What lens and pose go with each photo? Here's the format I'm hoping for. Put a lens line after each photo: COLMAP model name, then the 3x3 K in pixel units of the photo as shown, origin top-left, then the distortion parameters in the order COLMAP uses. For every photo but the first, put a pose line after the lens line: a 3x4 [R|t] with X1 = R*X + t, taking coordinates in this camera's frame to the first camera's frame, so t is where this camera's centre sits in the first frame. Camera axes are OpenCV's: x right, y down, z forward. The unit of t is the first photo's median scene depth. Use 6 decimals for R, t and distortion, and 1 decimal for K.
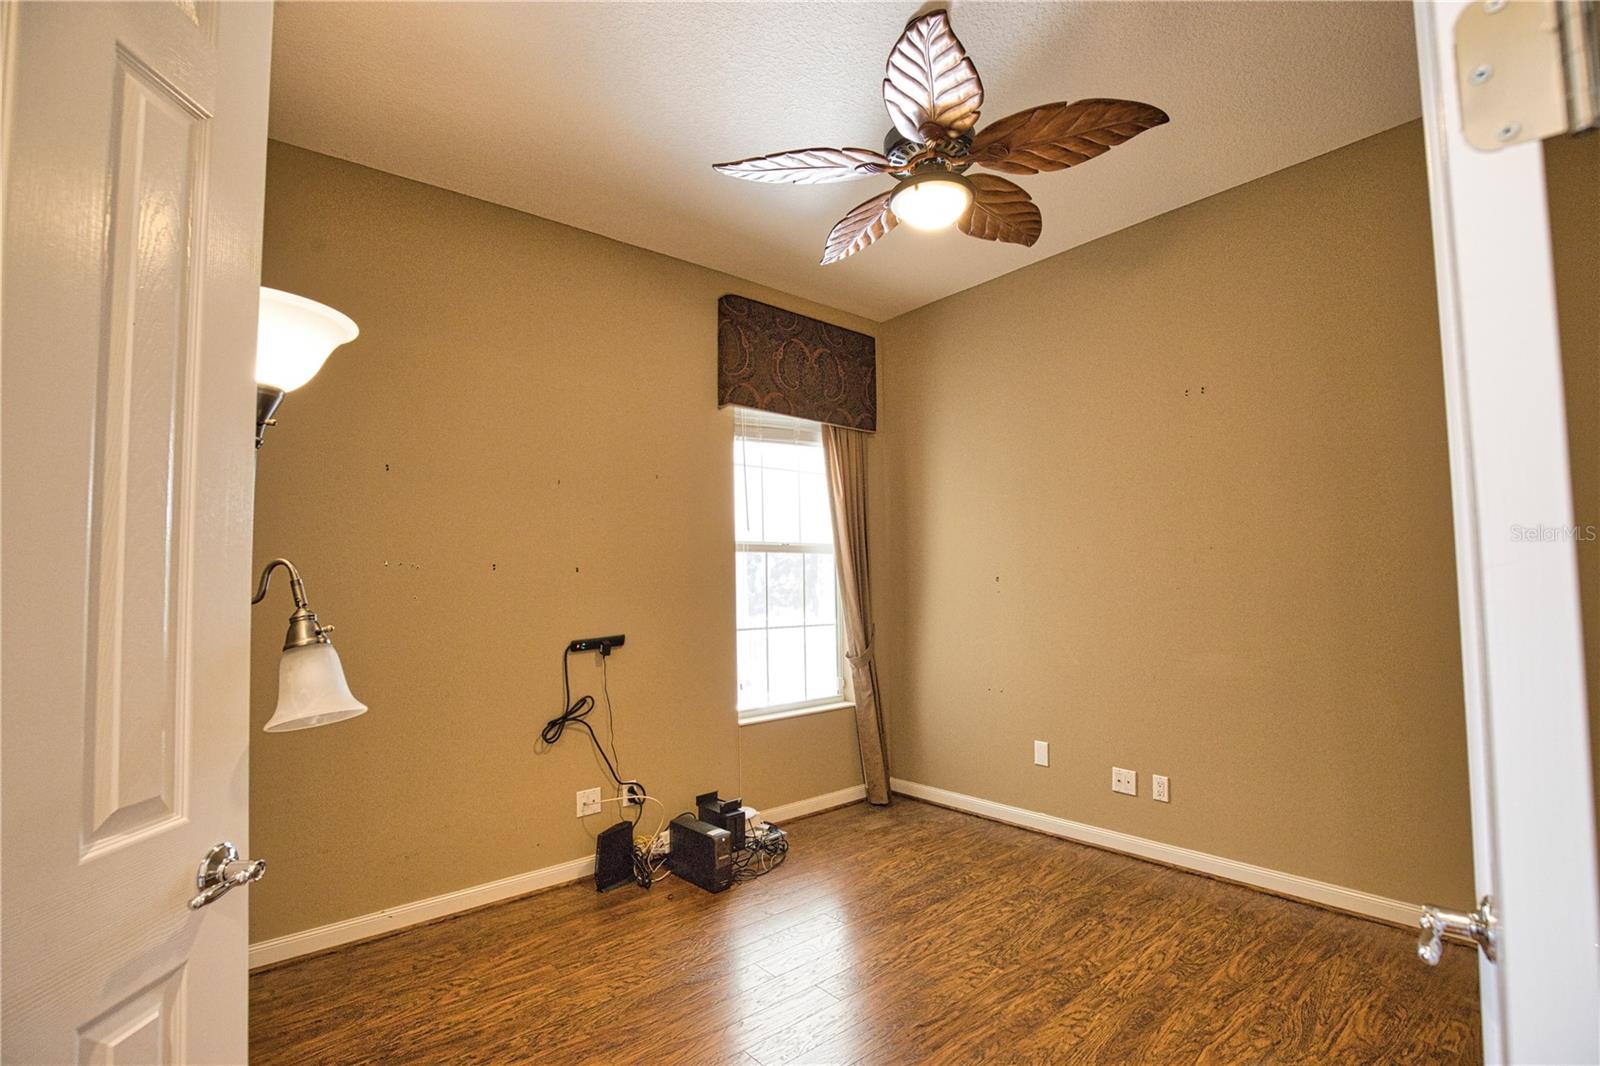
lens RADIAL K [[730.6, 0, 812.2], [0, 730.6, 534.7], [0, 0, 1]] dist [-0.023483, 0.000304]
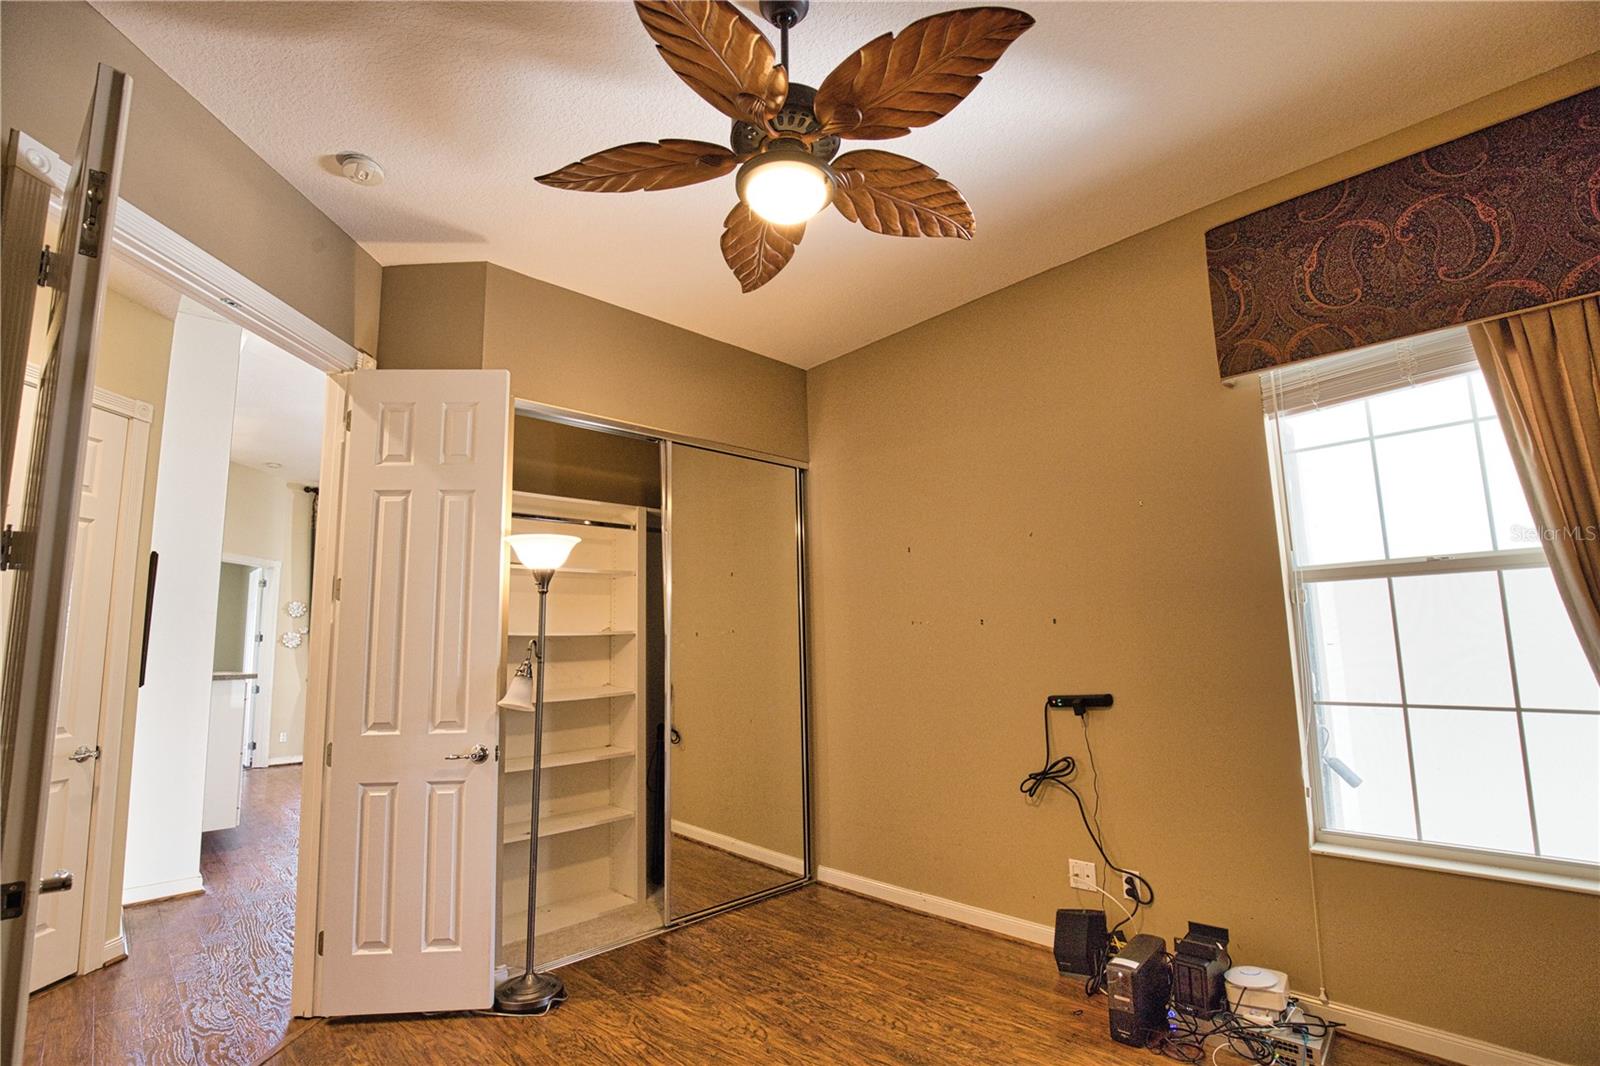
lens RADIAL K [[730.6, 0, 803.7], [0, 730.6, 541.8], [0, 0, 1]] dist [-0.023483, 0.000304]
pose [[0.069087, -0.123433, -0.989945, 0.619844], [0.088832, 0.989135, -0.117132, 0.027960], [0.993648, -0.079846, 0.079301, 0.606872]]
